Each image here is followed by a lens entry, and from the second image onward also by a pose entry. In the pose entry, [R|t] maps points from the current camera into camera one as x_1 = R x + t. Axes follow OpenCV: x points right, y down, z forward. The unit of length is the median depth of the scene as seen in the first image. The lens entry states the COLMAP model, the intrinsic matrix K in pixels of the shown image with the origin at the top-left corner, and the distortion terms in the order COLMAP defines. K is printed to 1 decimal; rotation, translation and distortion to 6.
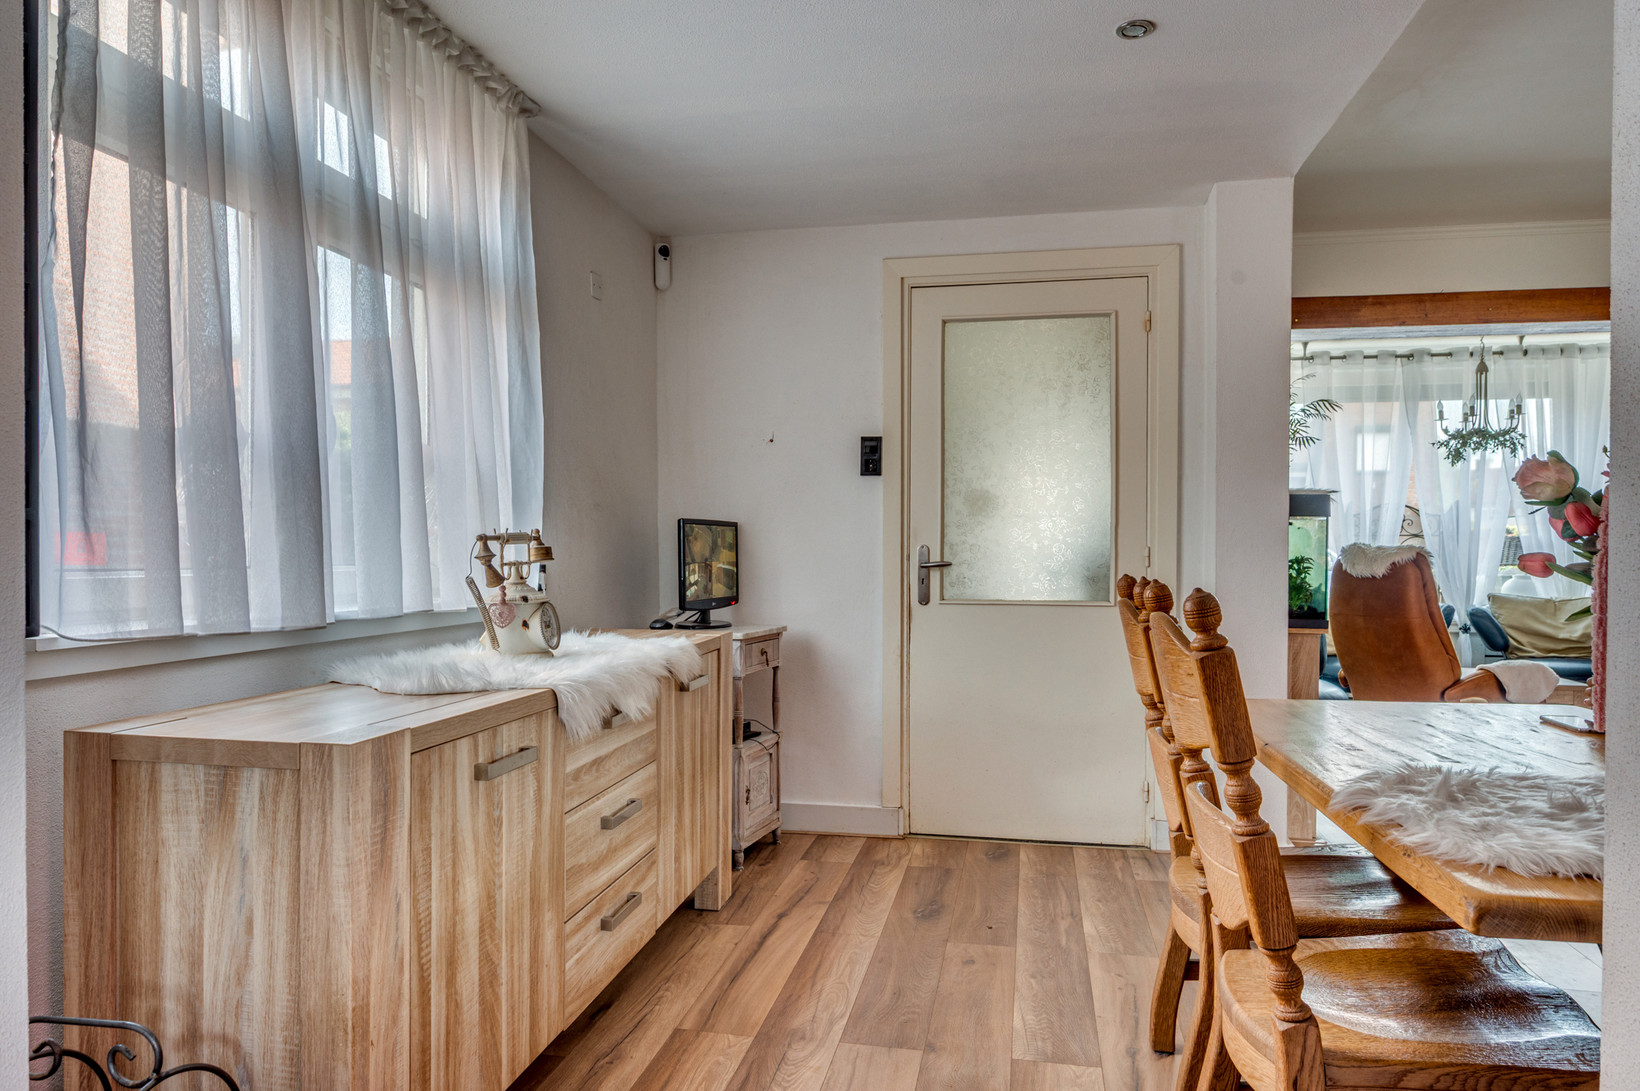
lens RADIAL K [[946.6, 0, 826.5], [0, 946.6, 566.2], [0, 0, 1]] dist [-0.030261, 0.000016]
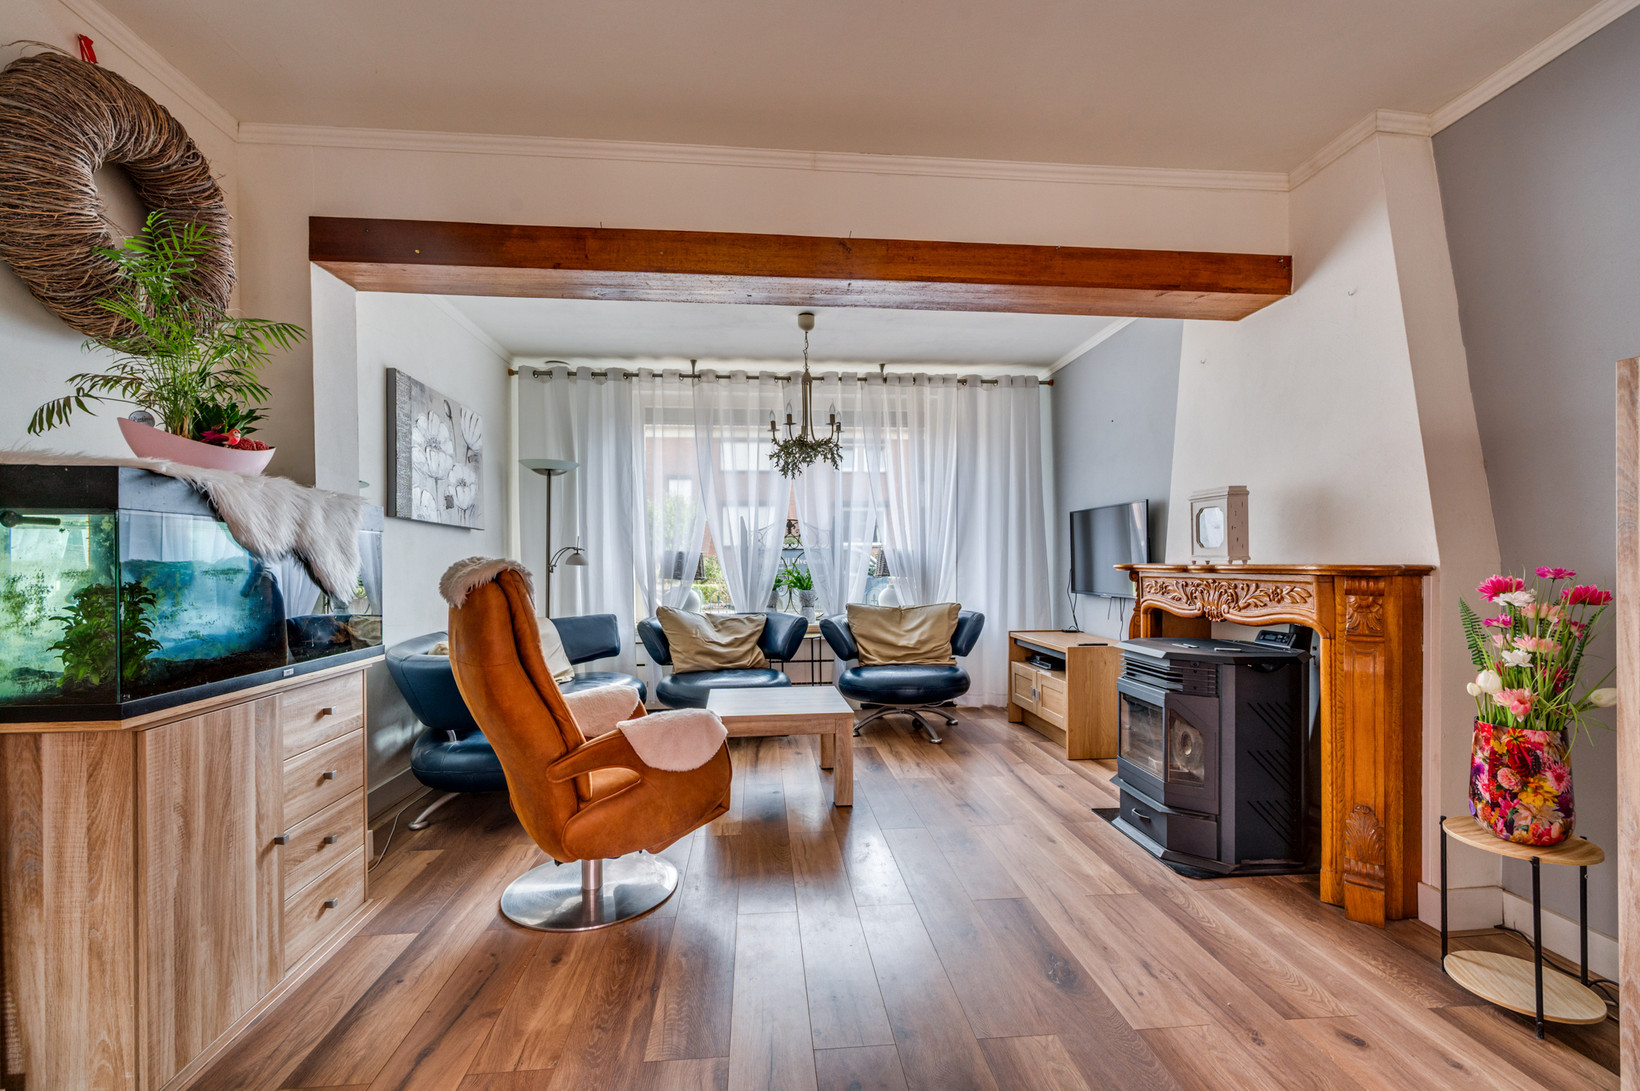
lens RADIAL K [[671.2, 0, 813.7], [0, 671.2, 559.2], [0, 0, 1]] dist [-0.000732, 0.001037]
pose [[0.952556, -0.008493, 0.304244, 0.436092], [0.015740, 0.999648, -0.021374, -0.004912], [-0.303955, 0.025149, 0.952354, 0.285669]]
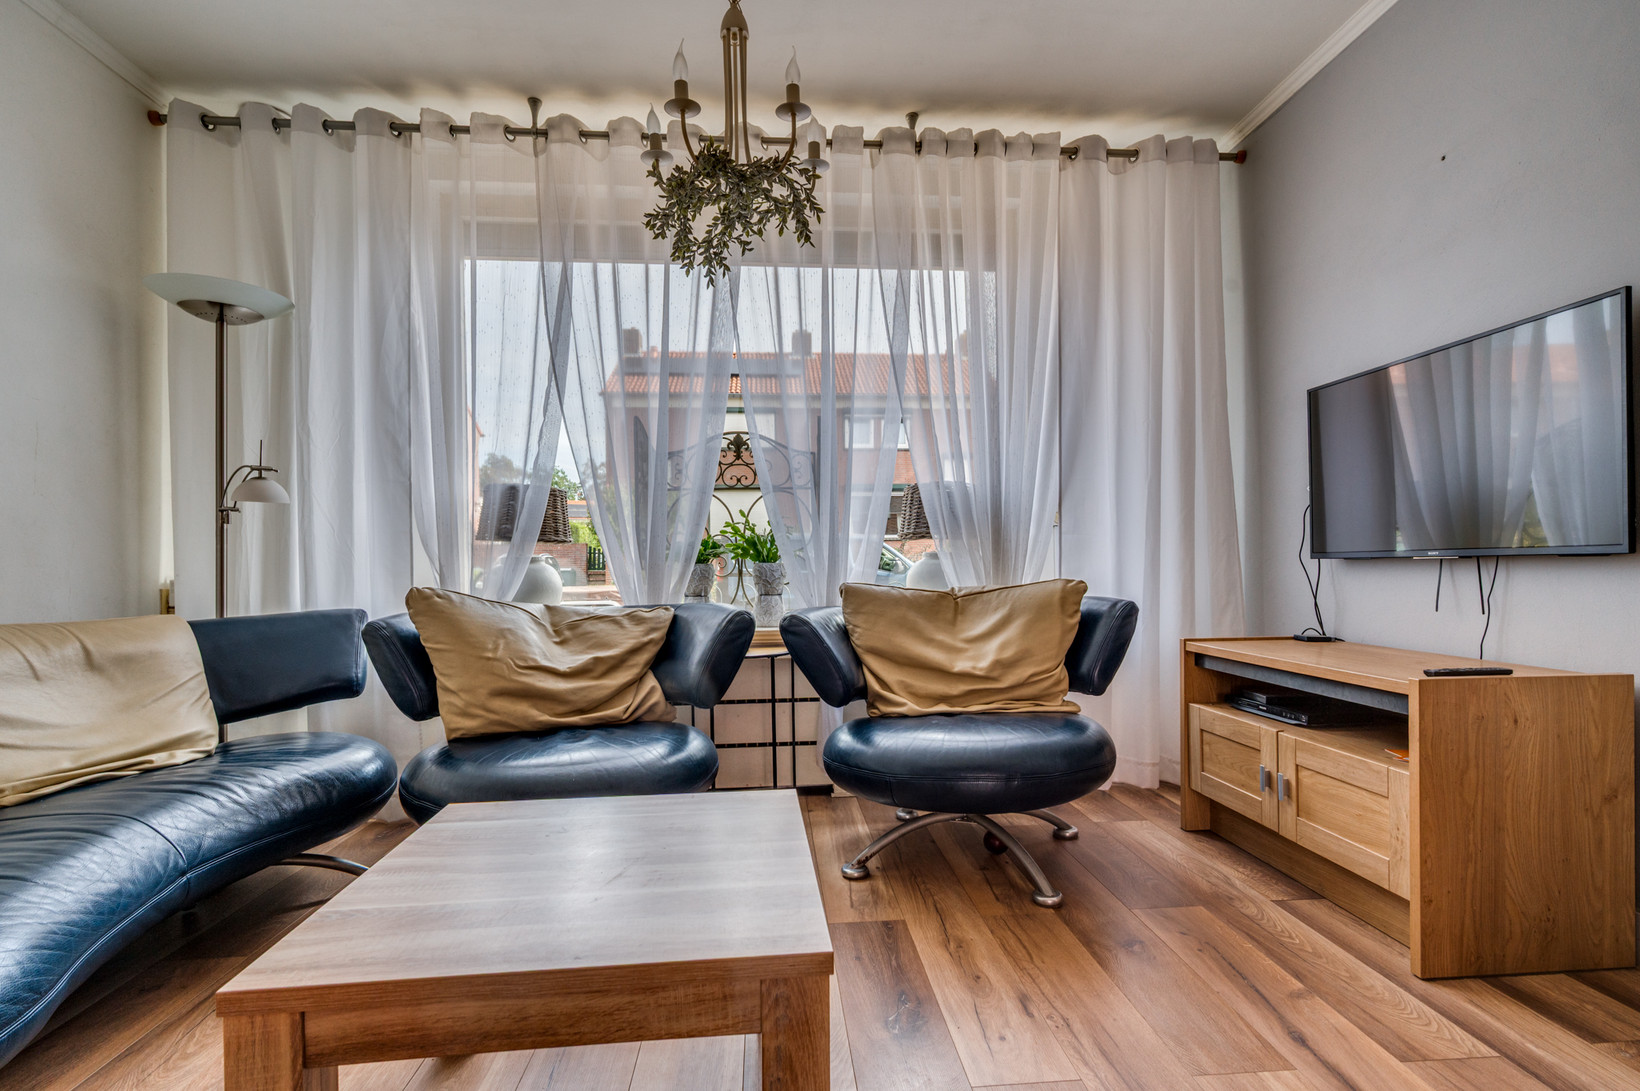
lens RADIAL K [[710.4, 0, 831.5], [0, 710.4, 580.6], [0, 0, 1]] dist [-0.000885, 0.000247]
pose [[0.951525, -0.019624, 0.306946, 0.574072], [0.021074, 0.999777, -0.001412, 0.027122], [-0.306849, 0.007812, 0.951726, 0.622804]]
